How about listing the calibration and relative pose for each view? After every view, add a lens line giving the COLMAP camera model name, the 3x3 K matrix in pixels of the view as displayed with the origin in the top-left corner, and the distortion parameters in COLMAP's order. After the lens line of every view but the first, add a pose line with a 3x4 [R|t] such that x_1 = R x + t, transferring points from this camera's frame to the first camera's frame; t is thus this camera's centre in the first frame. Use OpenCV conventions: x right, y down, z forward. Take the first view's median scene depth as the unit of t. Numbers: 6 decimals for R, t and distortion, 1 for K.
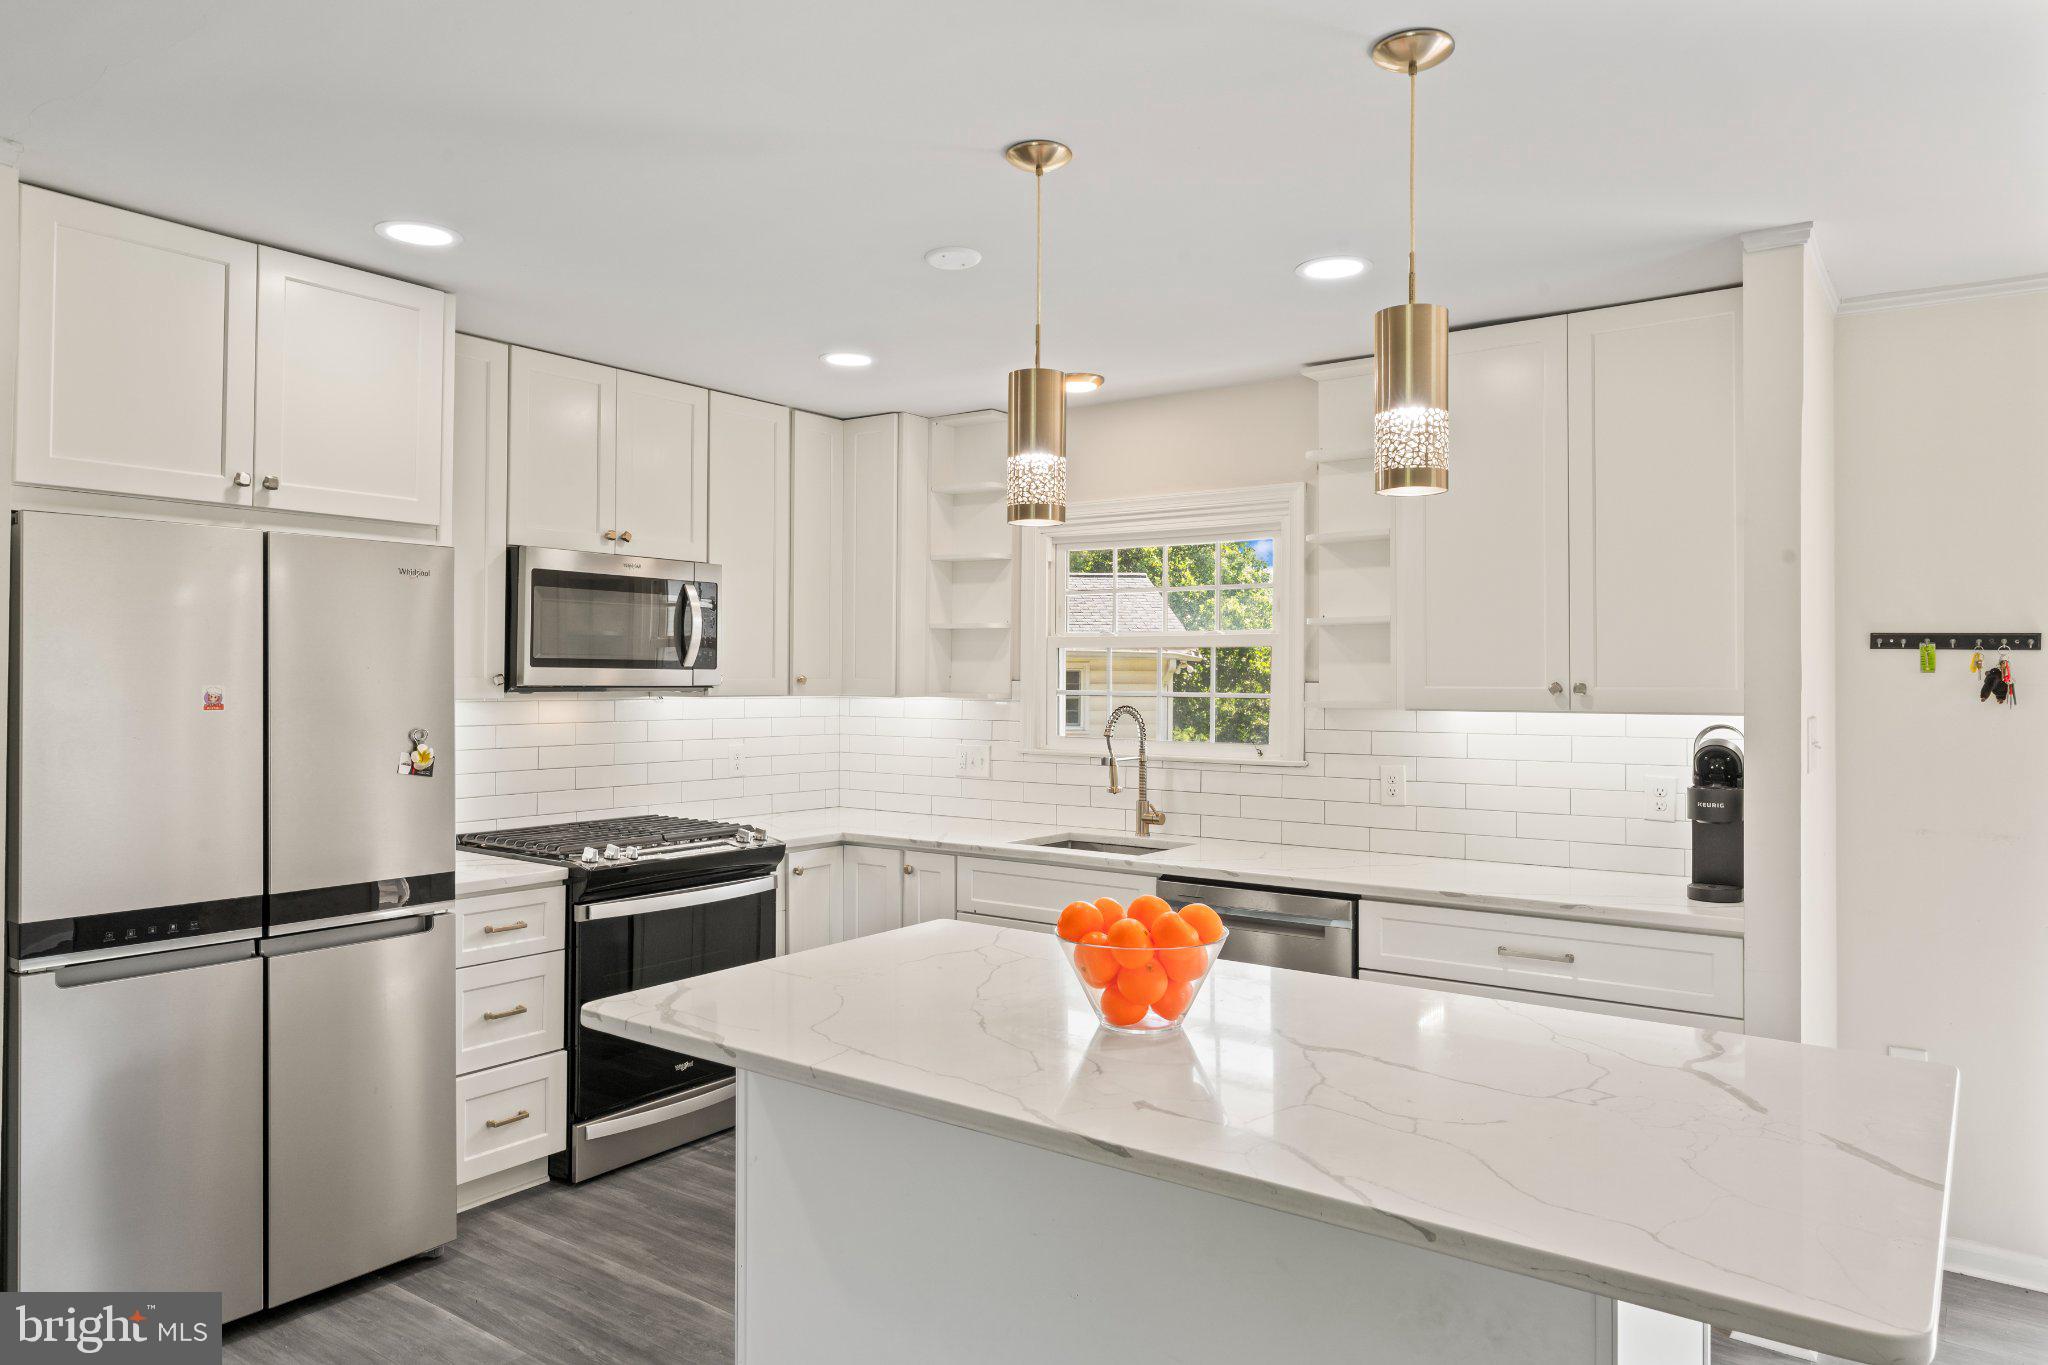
lens RADIAL K [[1317.0, 0, 1016.2], [0, 1317.0, 671.2], [0, 0, 1]] dist [-0.001246, 0.001637]
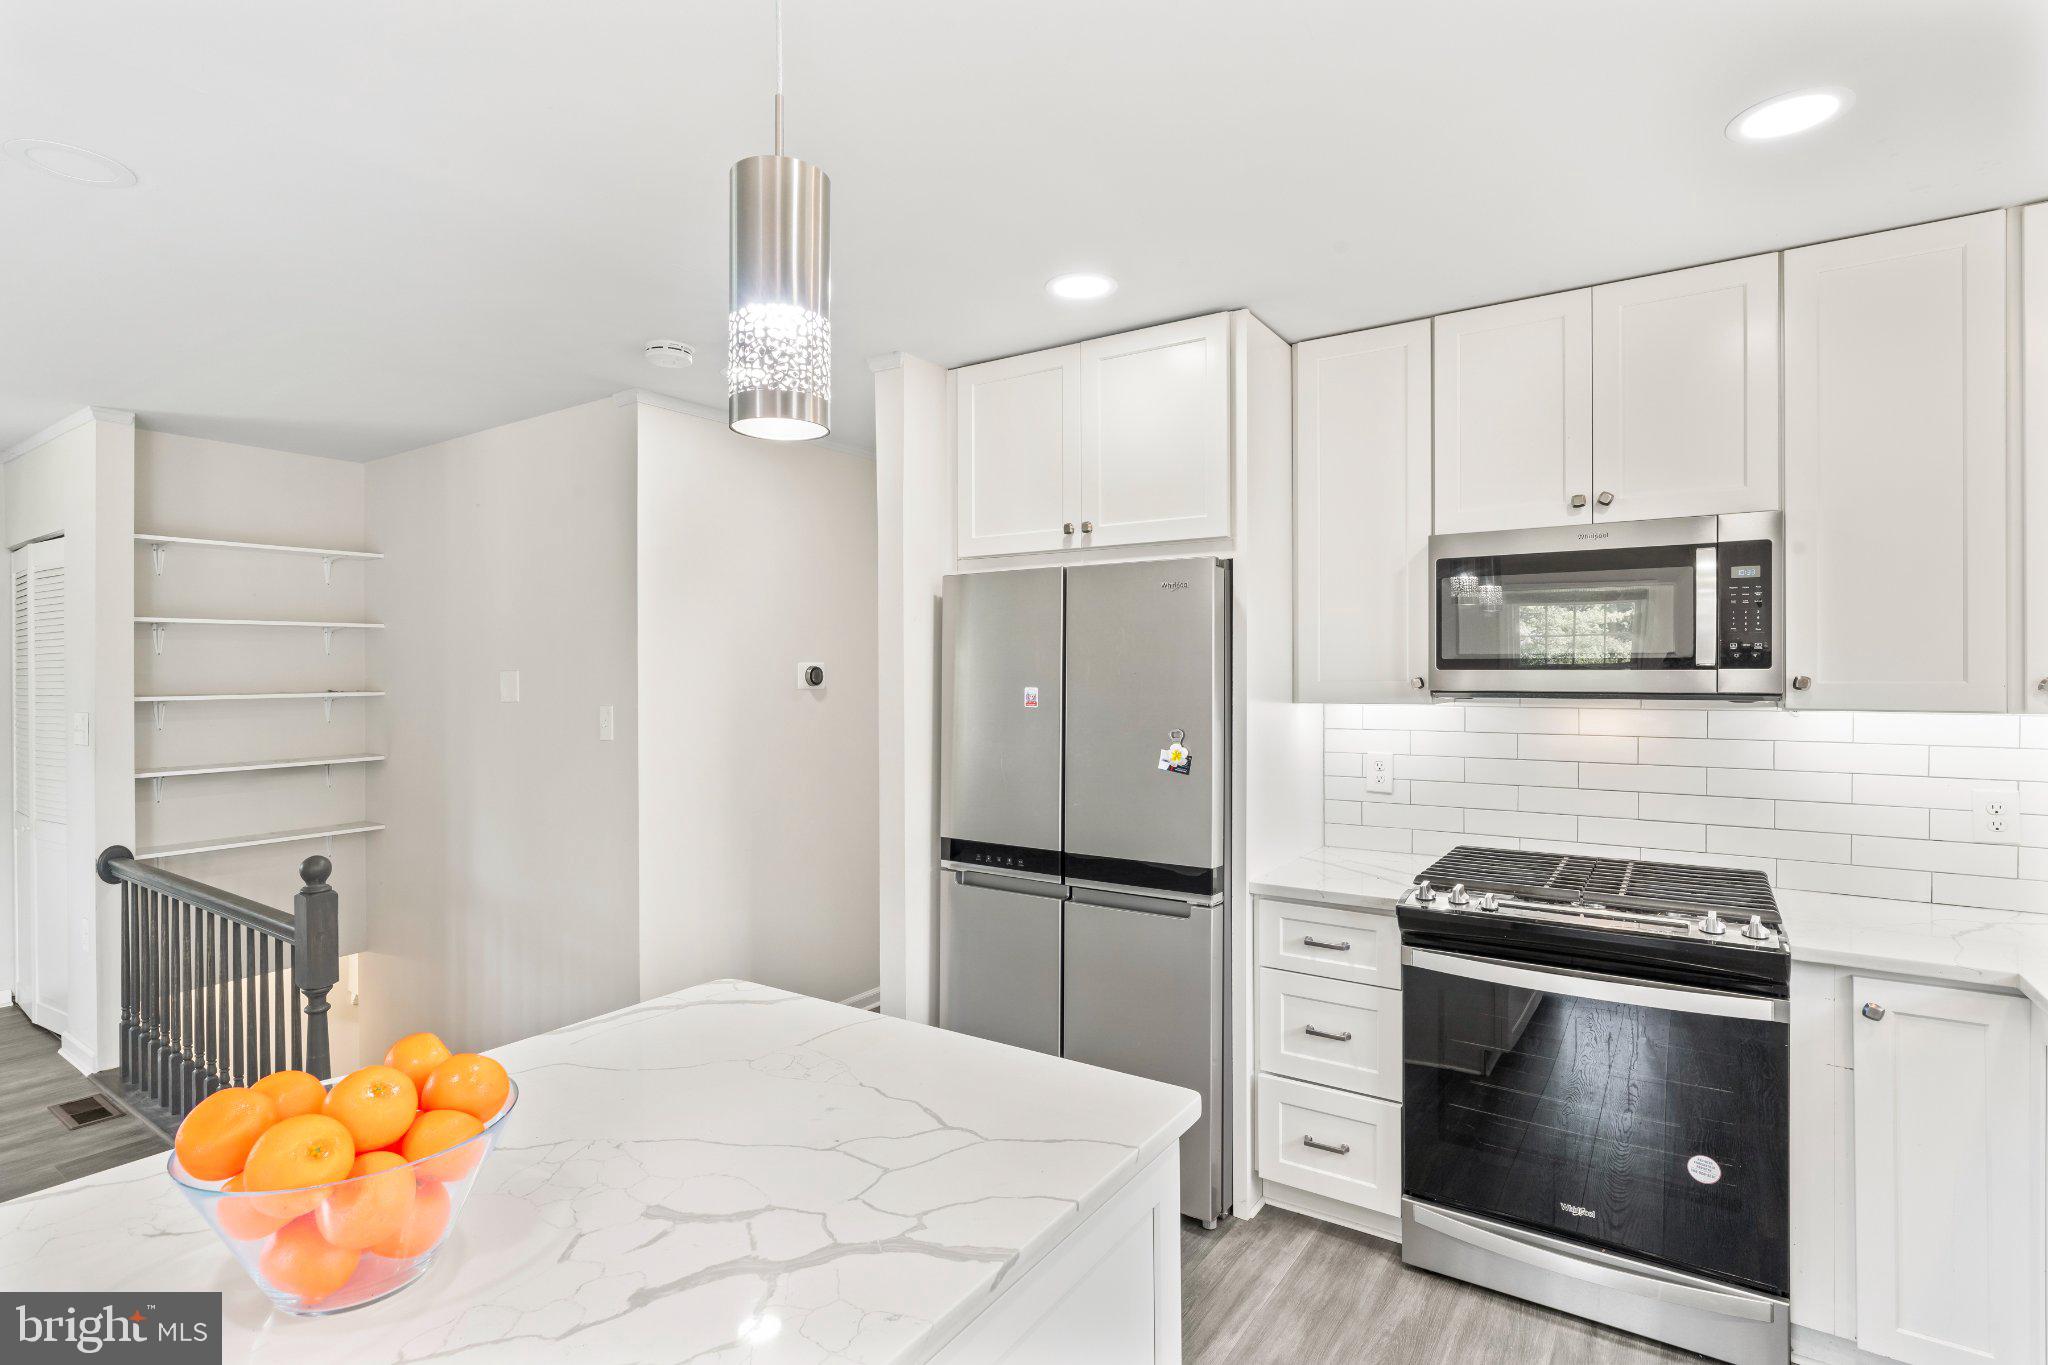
lens RADIAL K [[1010.1, 0, 1032.9], [0, 1010.1, 682.5], [0, 0, 1]] dist [-0.006157, 0.001639]
pose [[0.039450, 0.003400, -0.999216, 0.317996], [0.007601, 0.999964, 0.003702, 0.000999], [0.999193, -0.007742, 0.039423, 0.726098]]
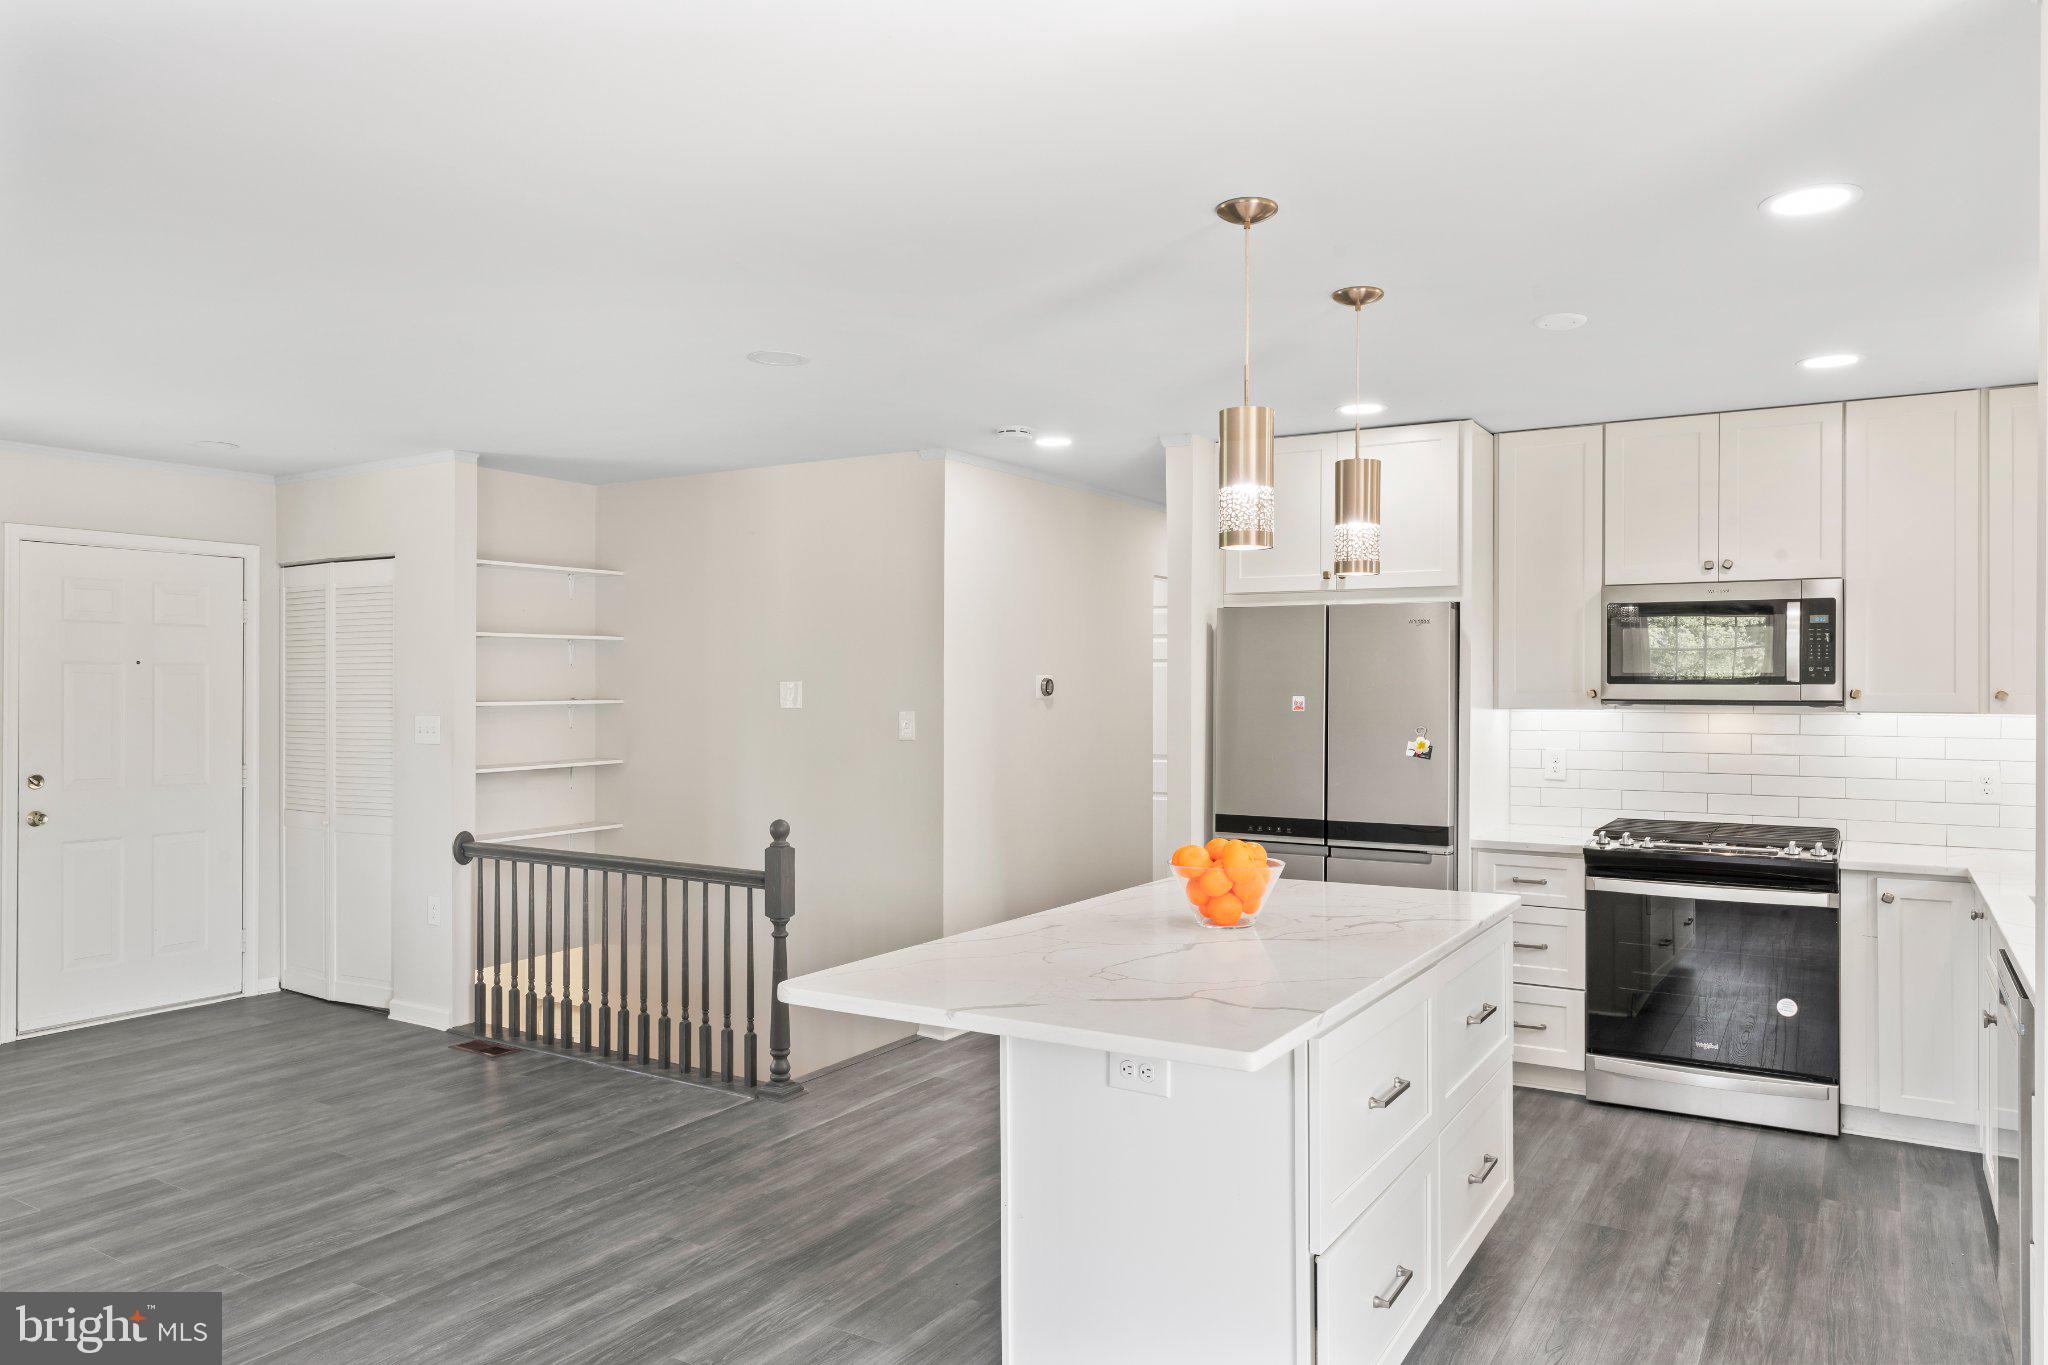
lens RADIAL K [[1437.1, 0, 1012.2], [0, 1437.1, 698.0], [0, 0, 1]] dist [0.009431, -0.006000]
pose [[0.086963, 0.002403, -0.996209, 0.960960], [0.002975, 0.999992, 0.002672, 0.004962], [0.996207, -0.003197, 0.086955, 0.341250]]
